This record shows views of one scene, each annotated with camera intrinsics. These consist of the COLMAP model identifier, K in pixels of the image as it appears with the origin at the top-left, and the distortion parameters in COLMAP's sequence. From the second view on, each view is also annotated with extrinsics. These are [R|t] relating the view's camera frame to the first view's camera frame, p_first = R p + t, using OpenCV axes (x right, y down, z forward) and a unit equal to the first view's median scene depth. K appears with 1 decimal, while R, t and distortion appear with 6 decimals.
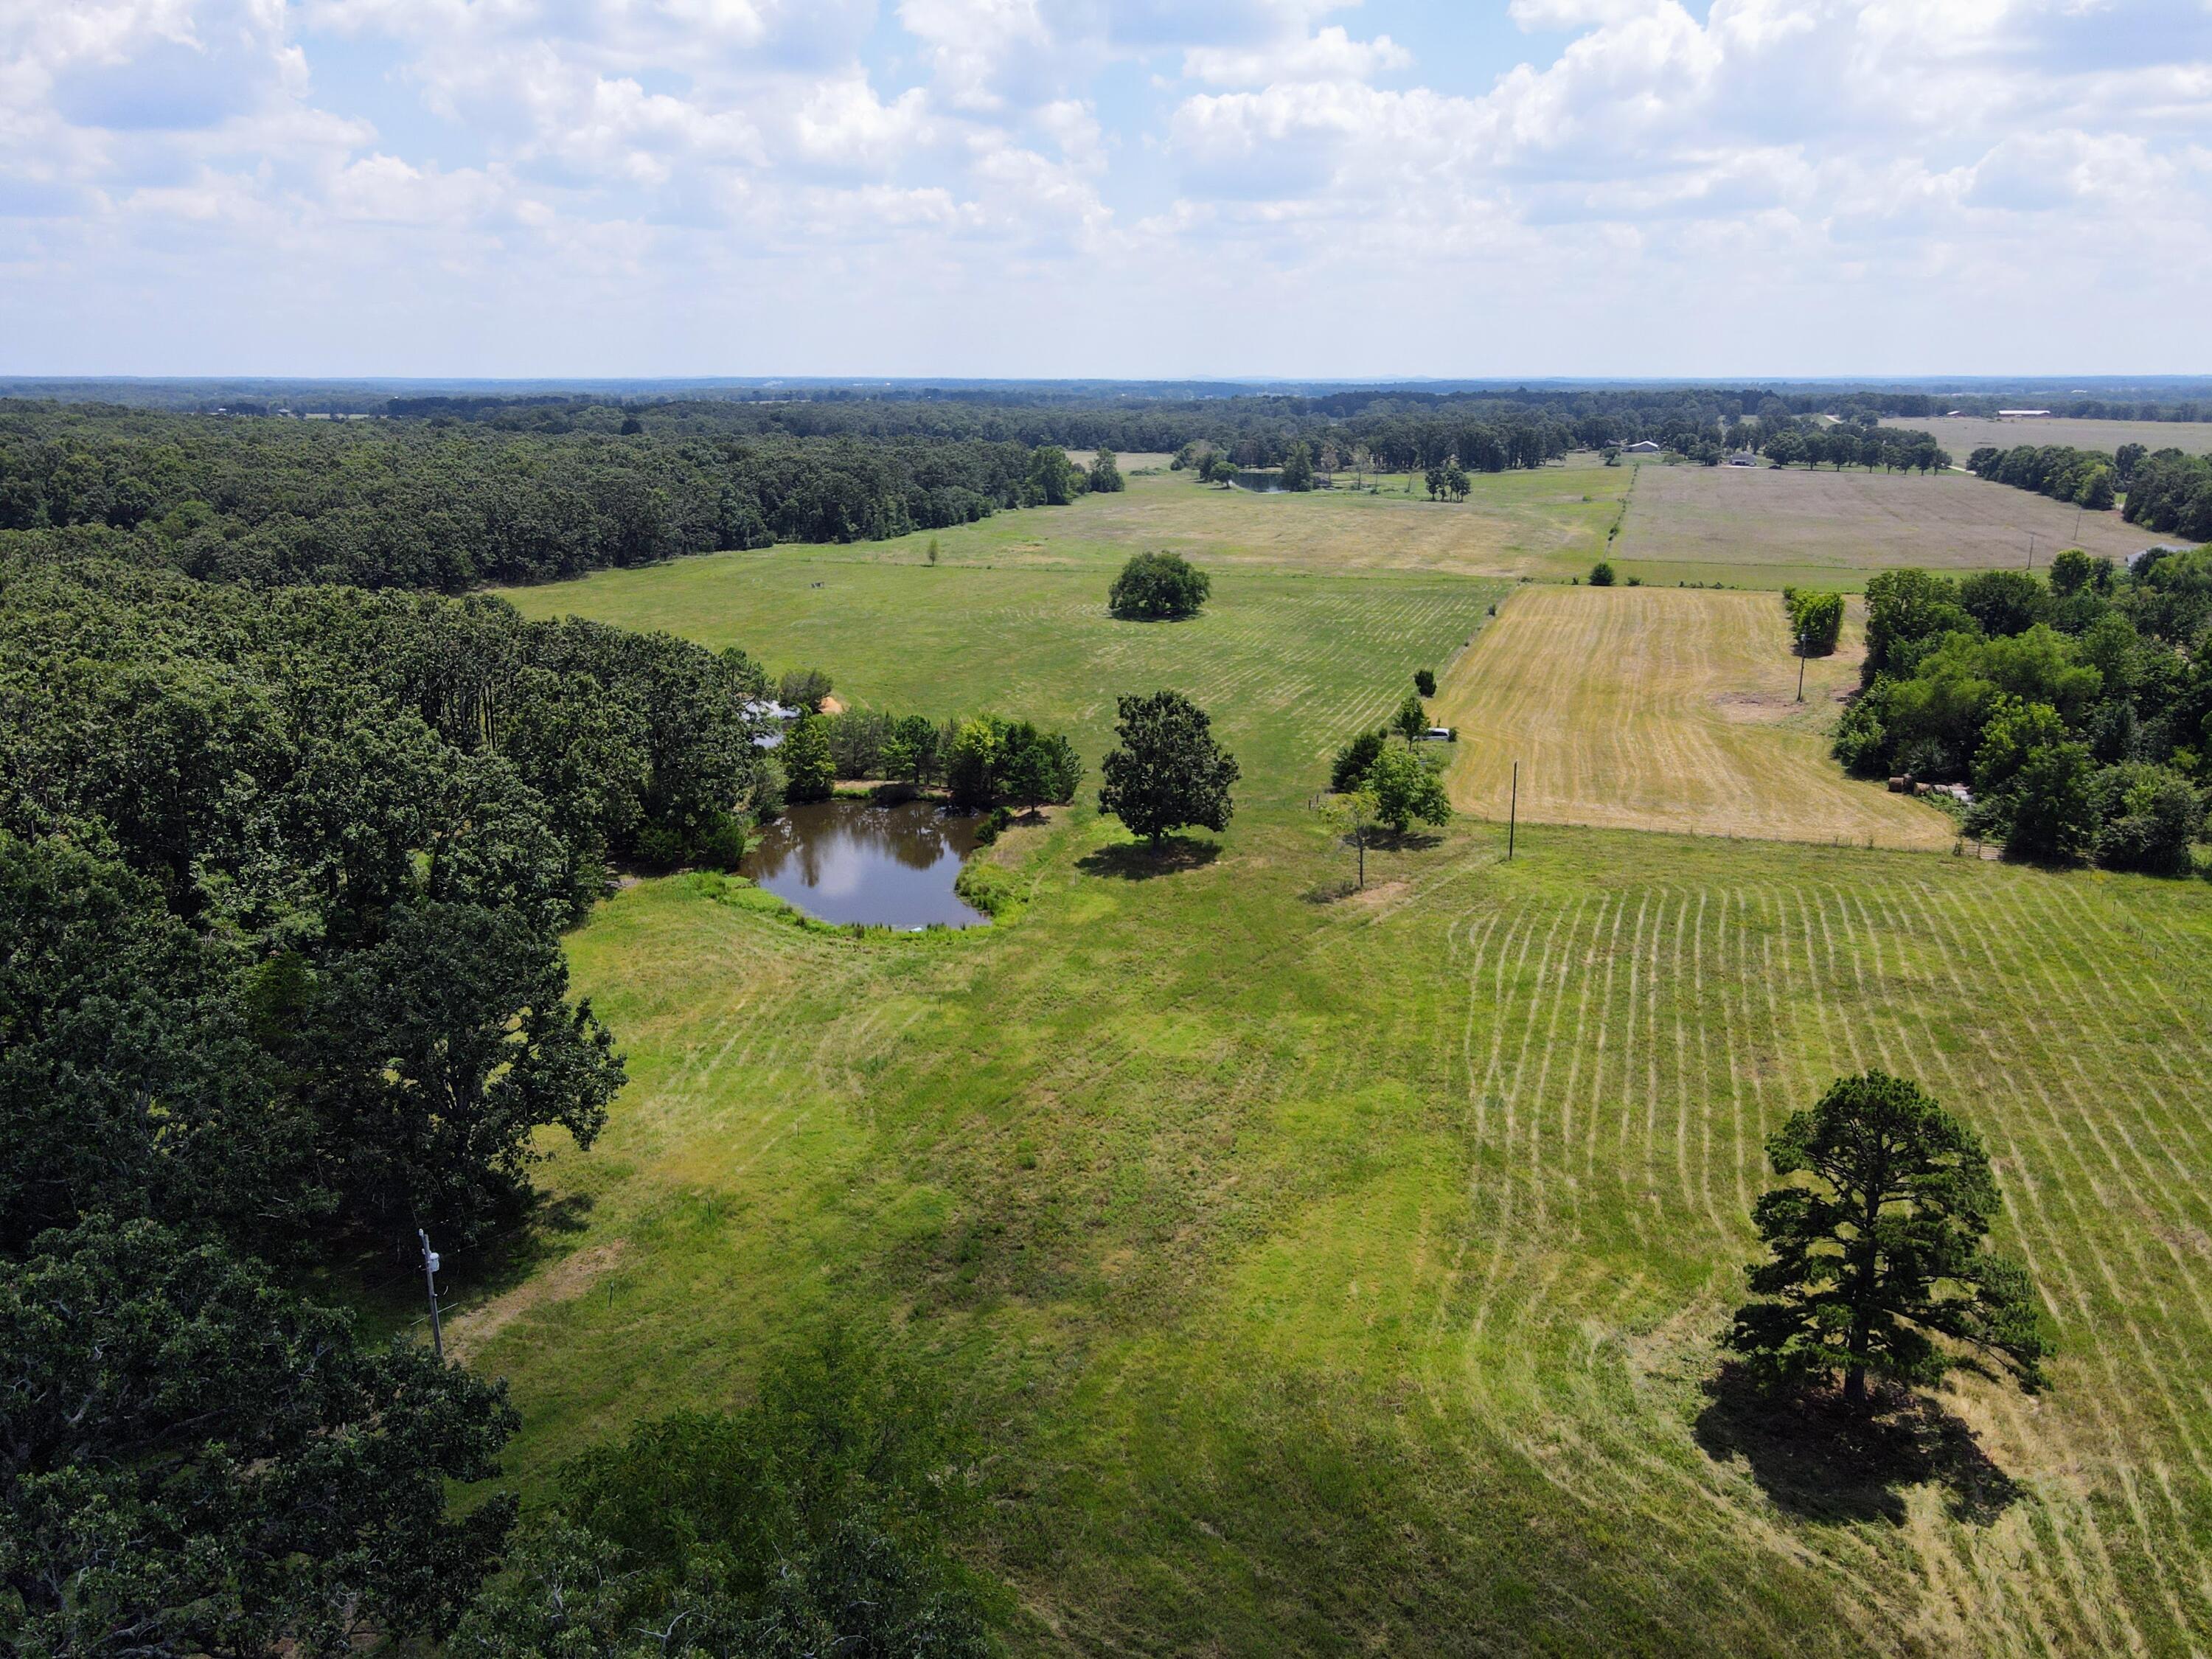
lens RADIAL K [[1634.7, 0, 1107.7], [0, 1634.7, 825.2], [0, 0, 1]] dist [-0.005583, 0.030604]
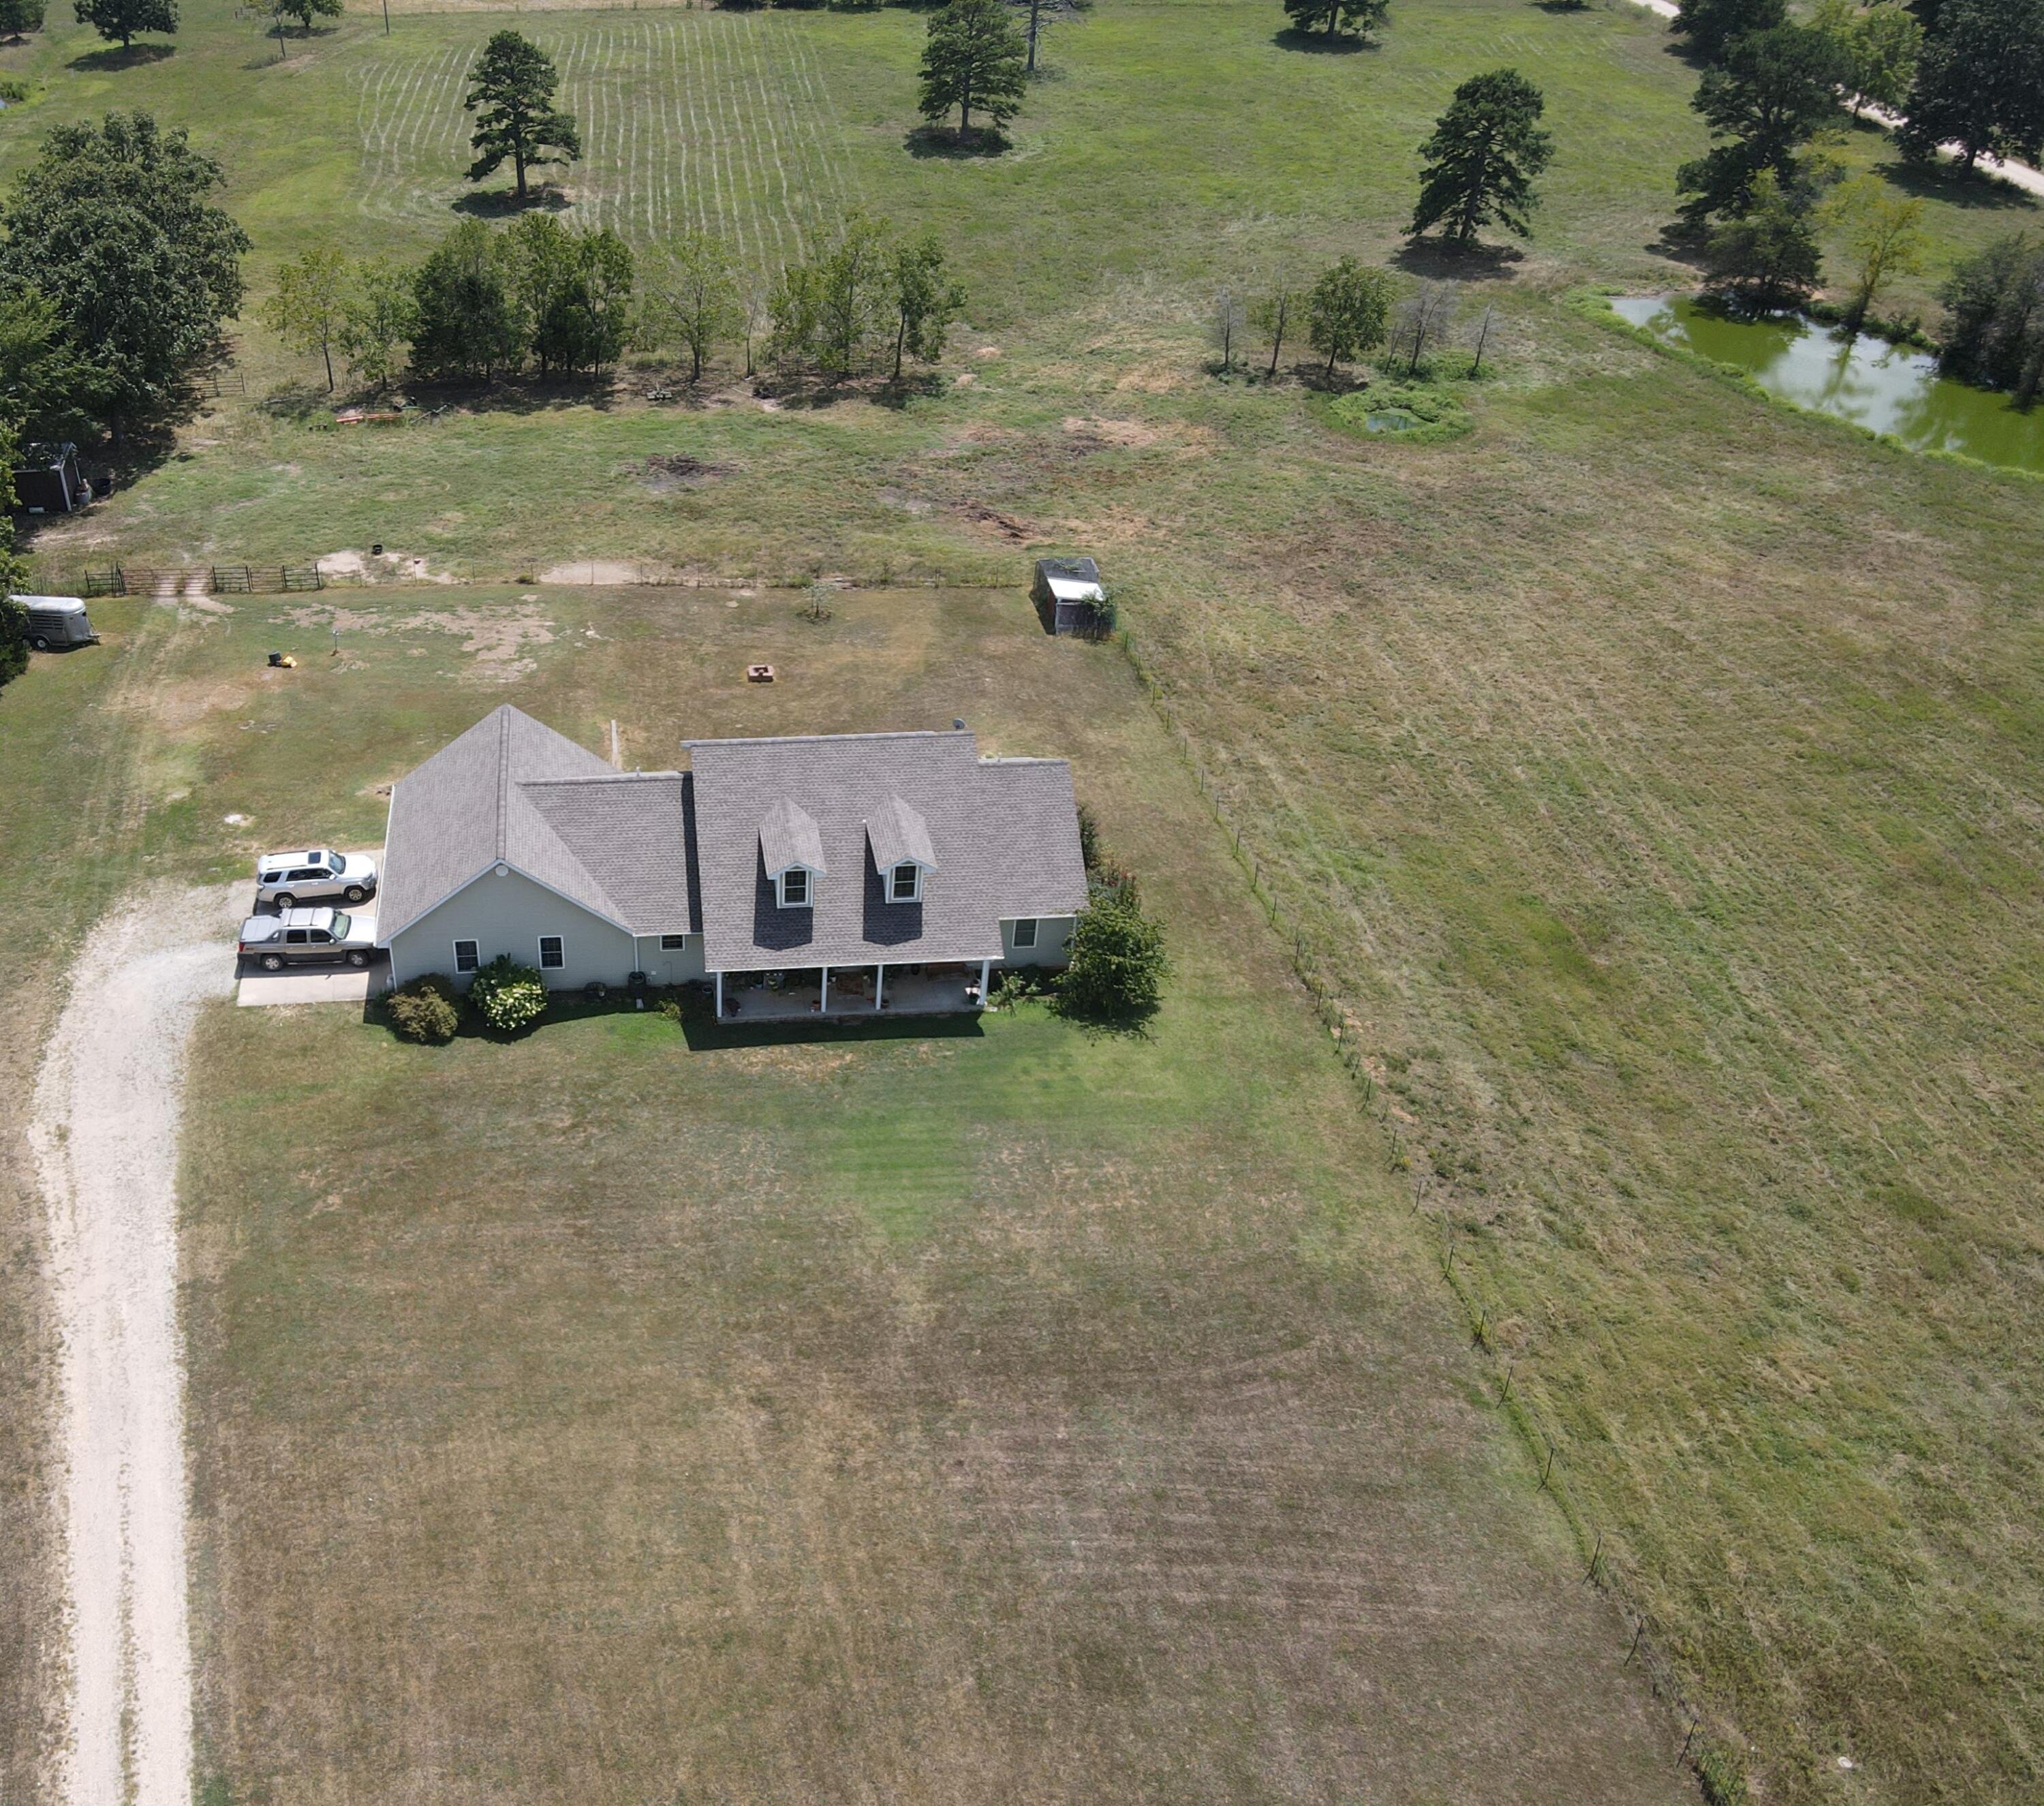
lens RADIAL K [[1986.7, 0, 735.2], [0, 1986.7, 955.8], [0, 0, 1]] dist [0.000863, 0.019432]
pose [[0.933321, -0.216389, 0.286509, -0.048806], [0.100146, 0.923205, 0.371030, 0.052979], [-0.344793, -0.317598, 0.883317, -0.309794]]
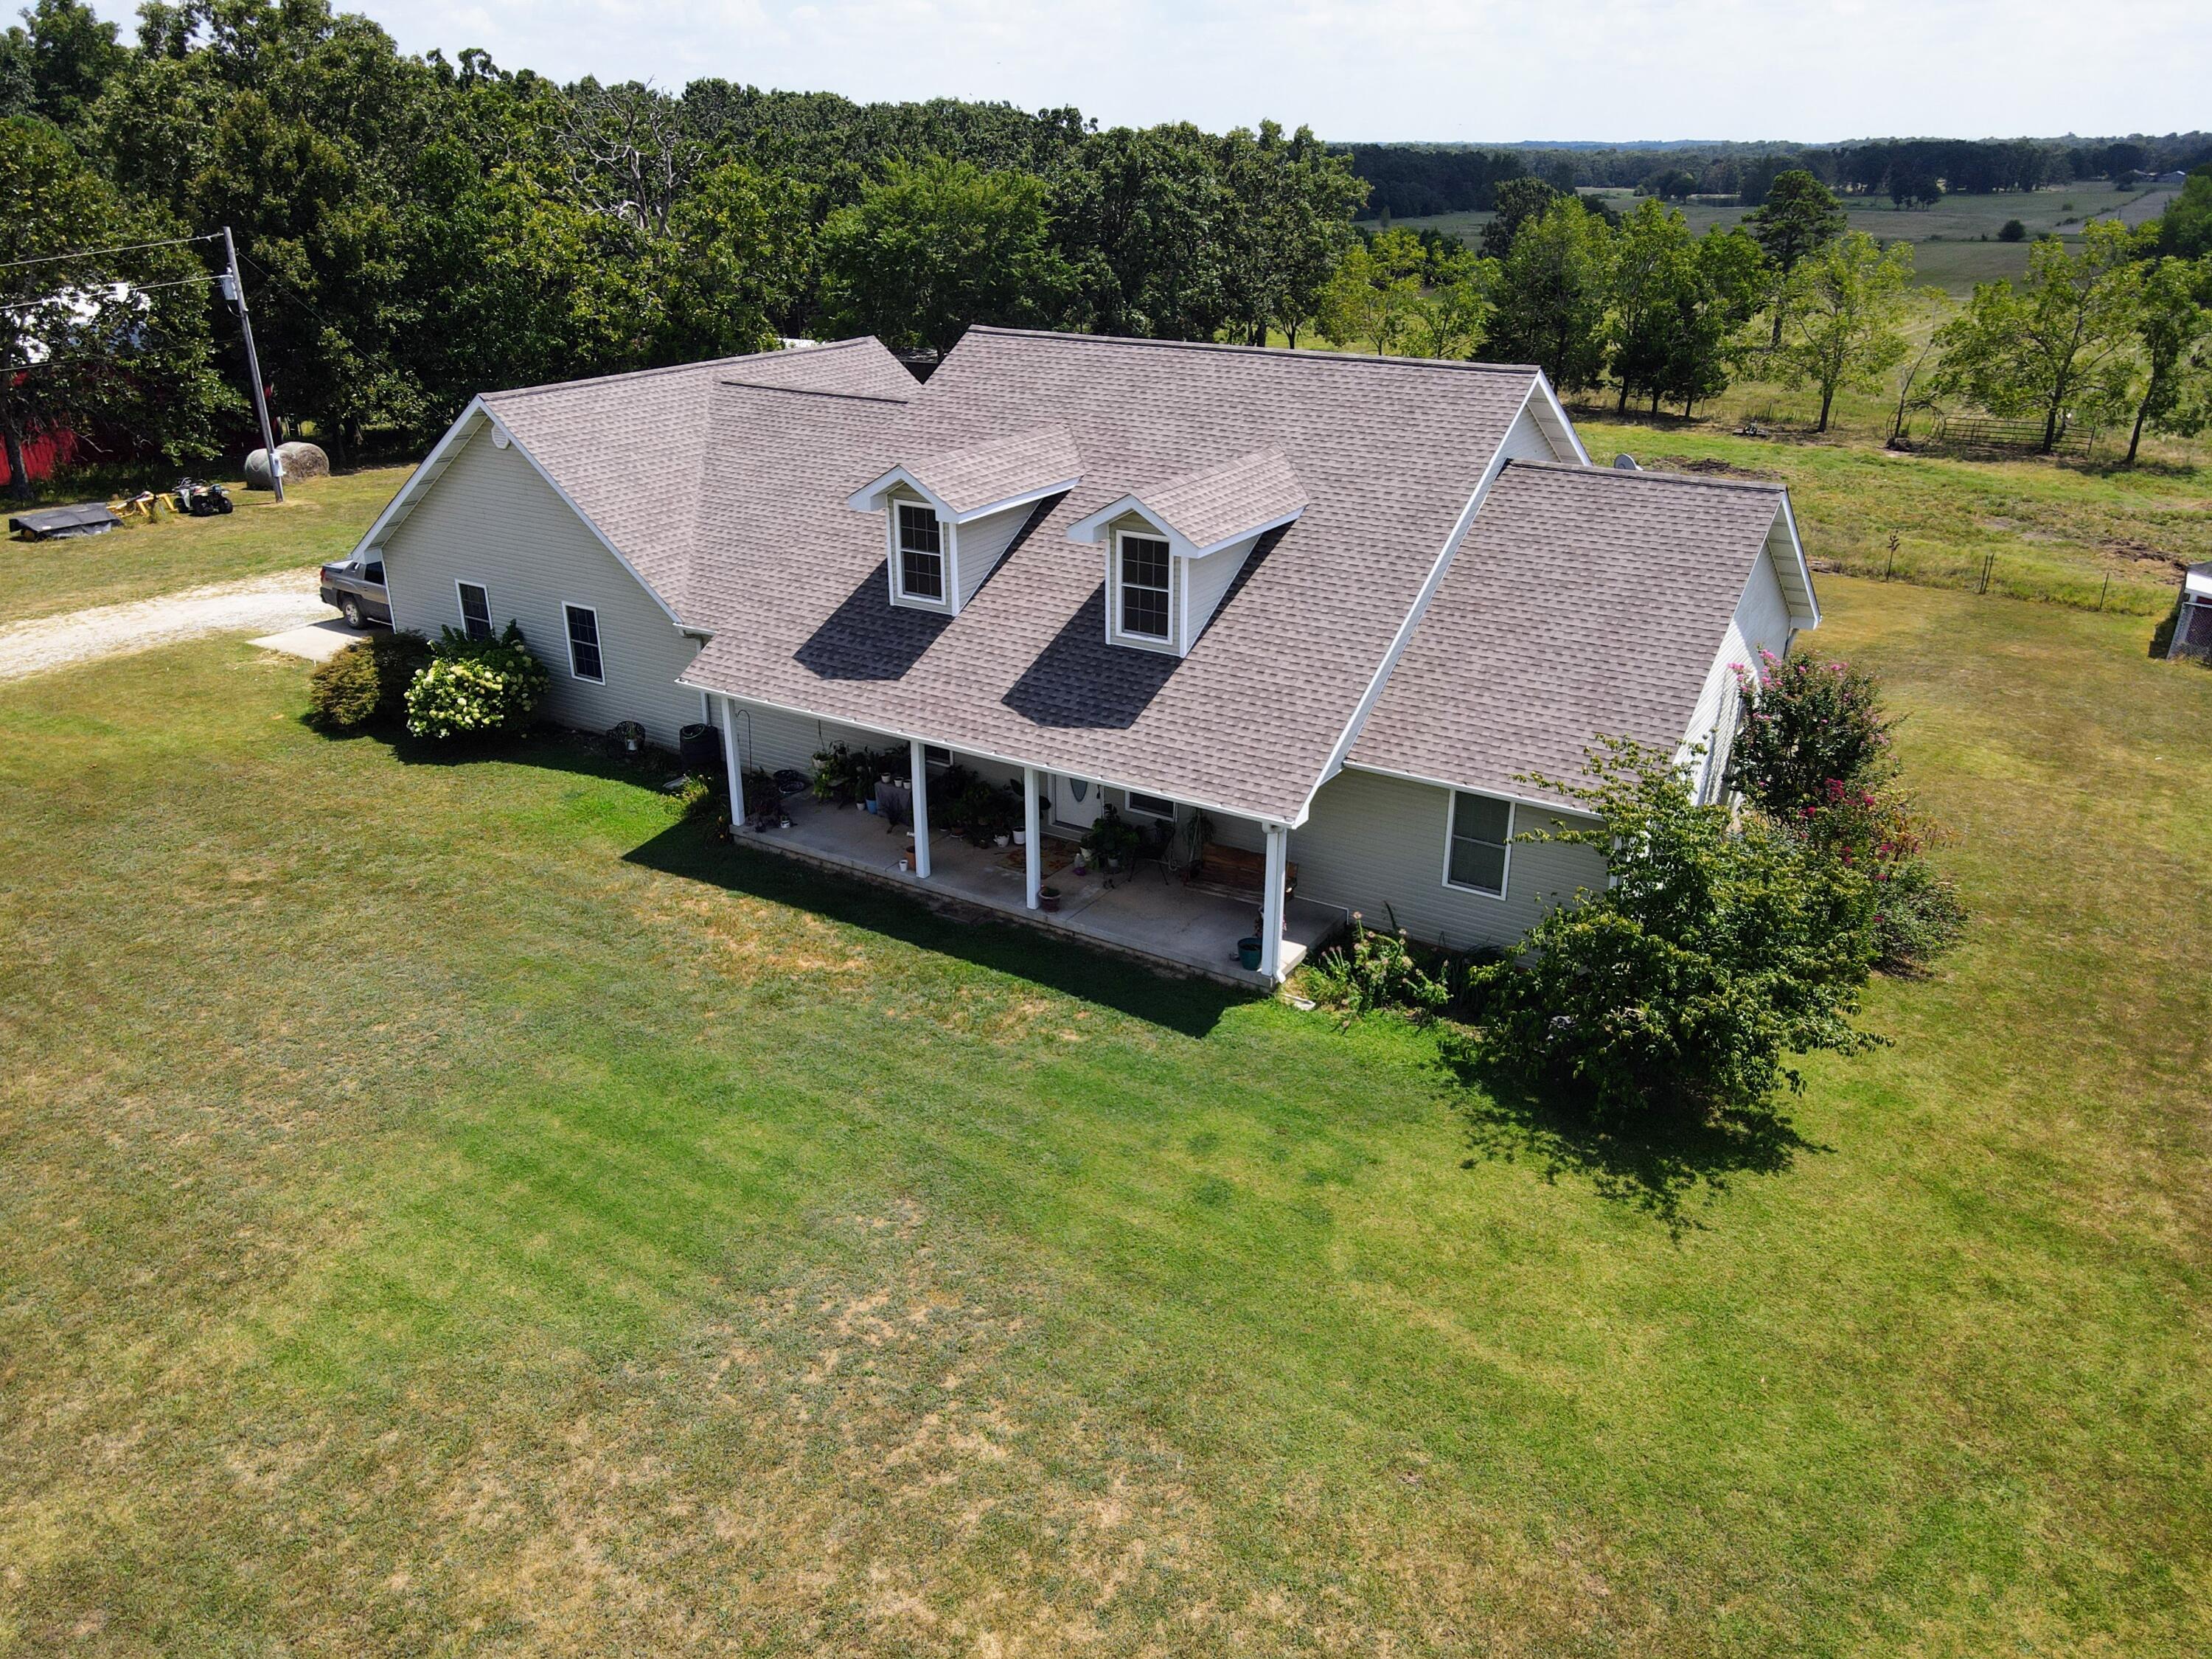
lens RADIAL K [[1634.7, 0, 1107.7], [0, 1634.7, 825.2], [0, 0, 1]] dist [-0.005583, 0.030604]
pose [[0.963427, 0.101836, -0.247868, 0.033879], [-0.069924, 0.988467, 0.134324, 0.116883], [0.258689, -0.112080, 0.959436, -0.208472]]
